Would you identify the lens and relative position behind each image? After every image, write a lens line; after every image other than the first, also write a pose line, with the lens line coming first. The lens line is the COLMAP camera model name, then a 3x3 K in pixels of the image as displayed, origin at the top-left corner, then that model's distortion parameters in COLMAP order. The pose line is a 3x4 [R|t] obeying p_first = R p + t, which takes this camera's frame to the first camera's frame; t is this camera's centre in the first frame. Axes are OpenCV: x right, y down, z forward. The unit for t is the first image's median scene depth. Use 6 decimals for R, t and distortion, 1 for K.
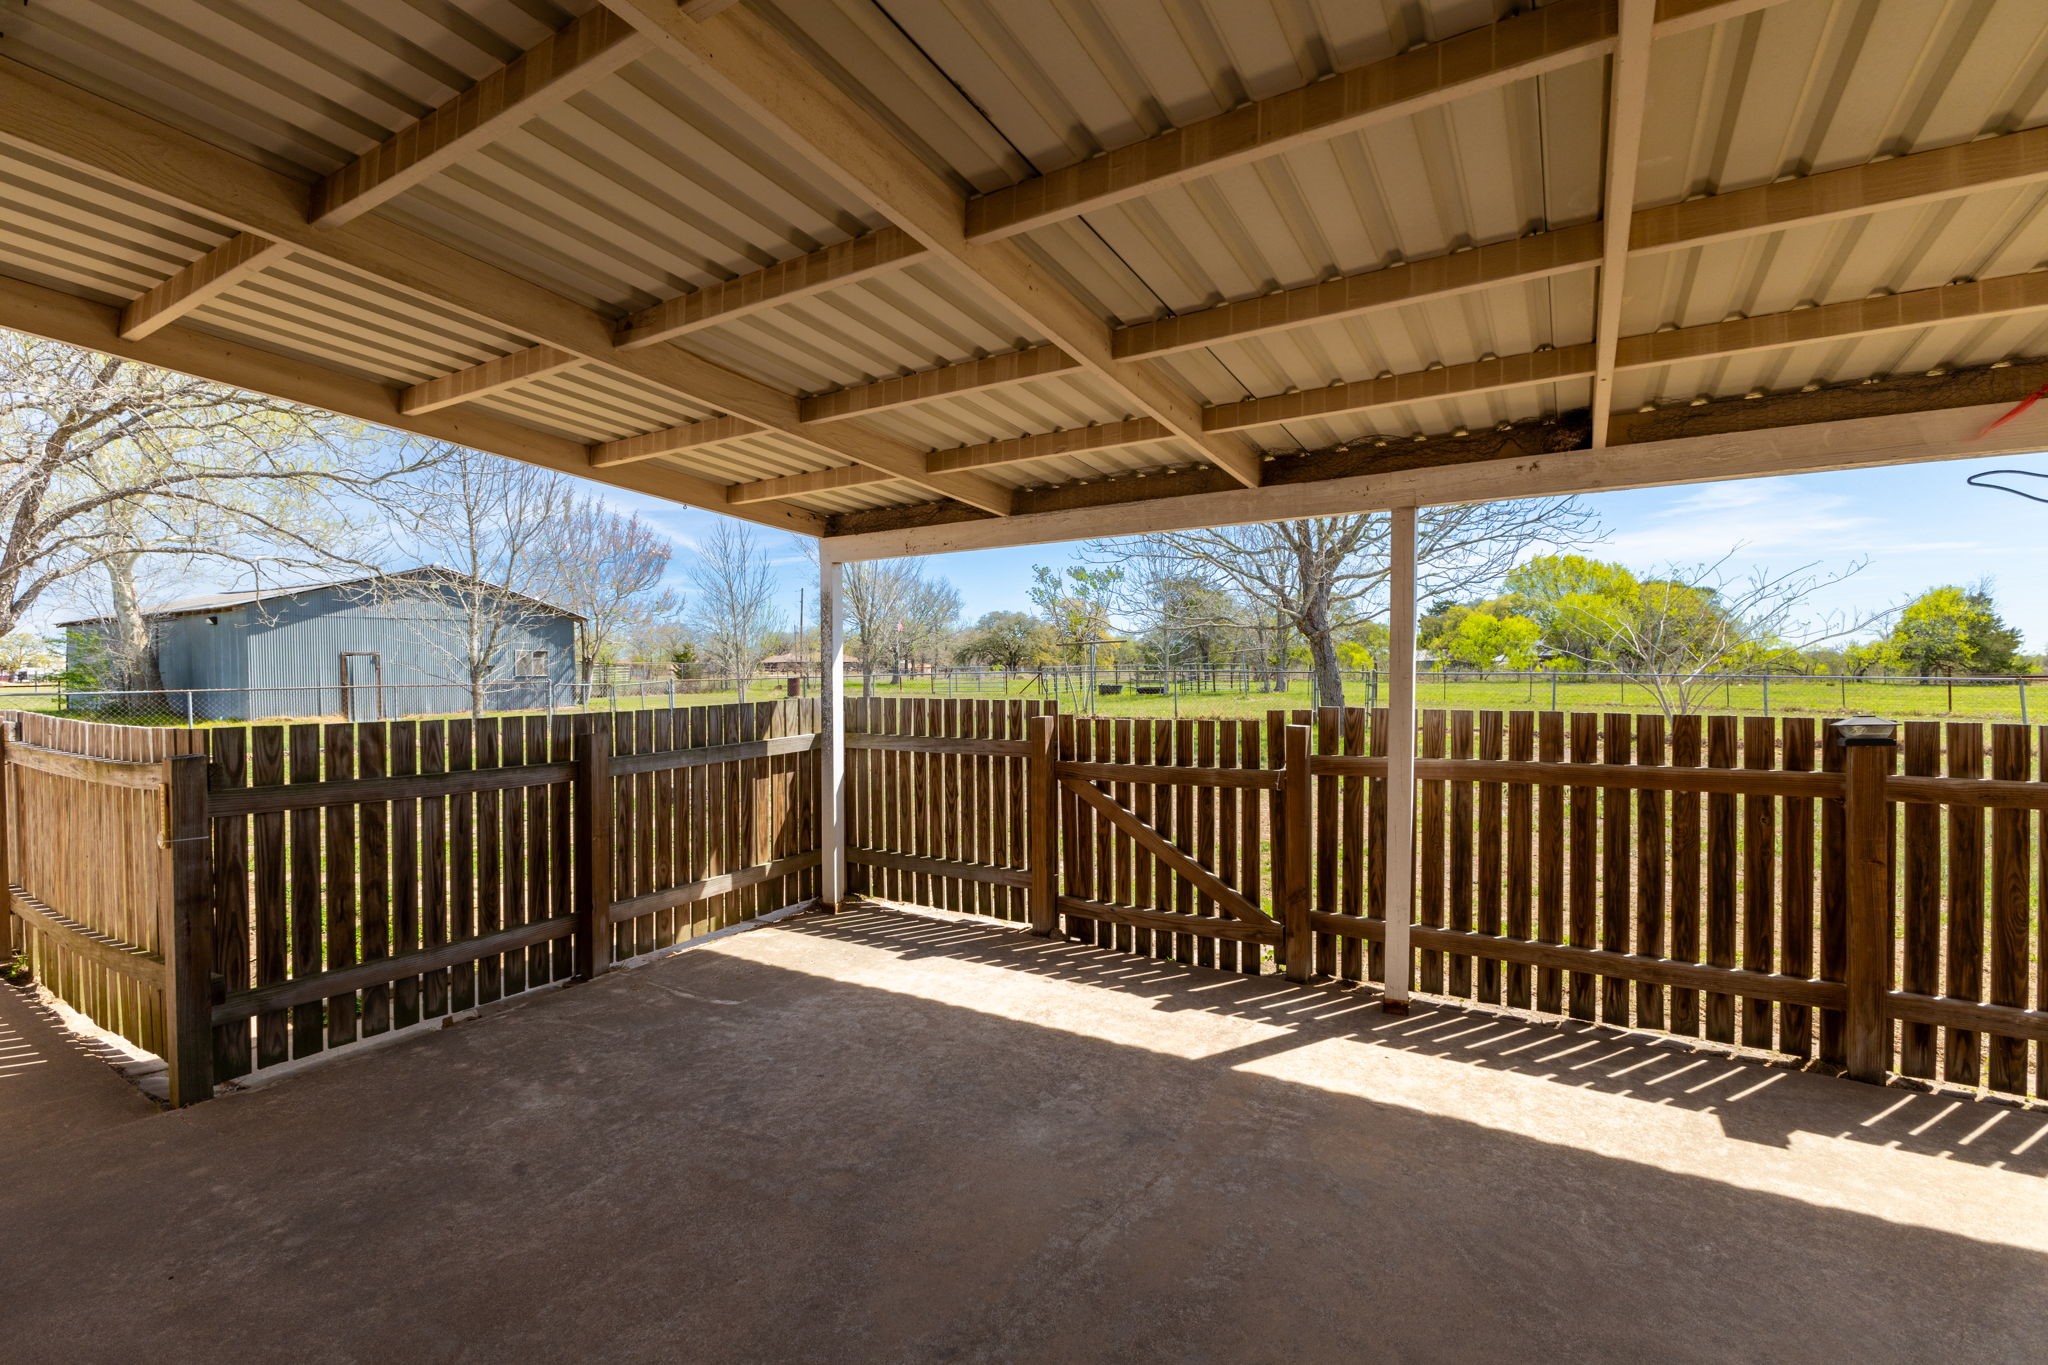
lens RADIAL K [[894.9, 0, 1012.0], [0, 894.9, 683.6], [0, 0, 1]] dist [0.002079, -0.000824]
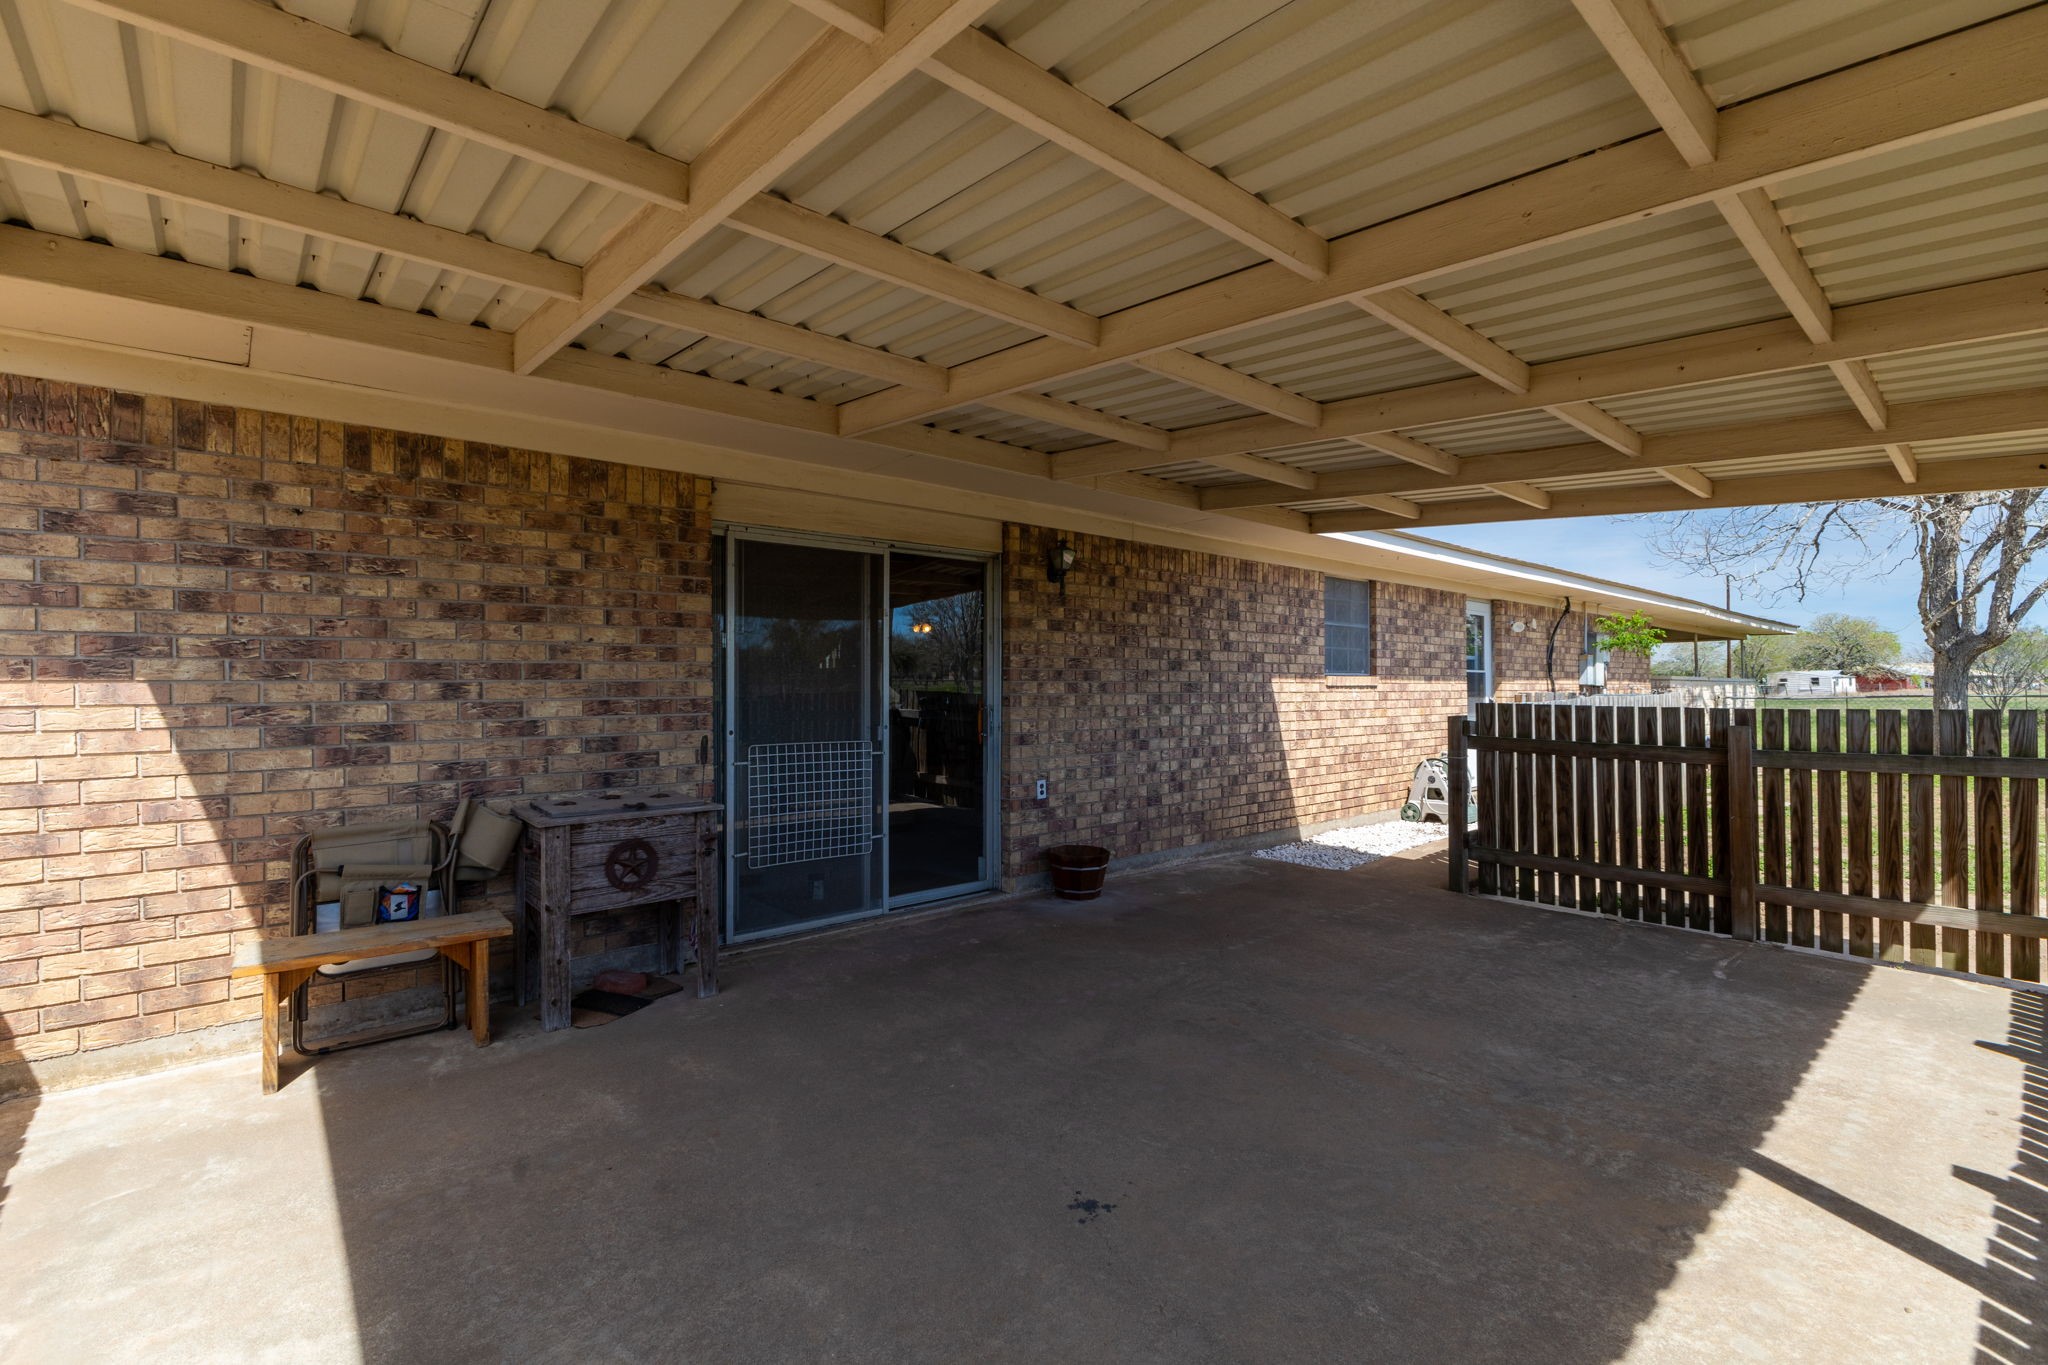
lens RADIAL K [[894.9, 0, 1017.8], [0, 894.9, 682.6], [0, 0, 1]] dist [0.002079, -0.000824]
pose [[-0.300992, -0.003050, -0.953622, 1.162160], [-0.006069, 0.999981, -0.001282, 0.015173], [0.953607, 0.005402, -0.301005, 0.629355]]
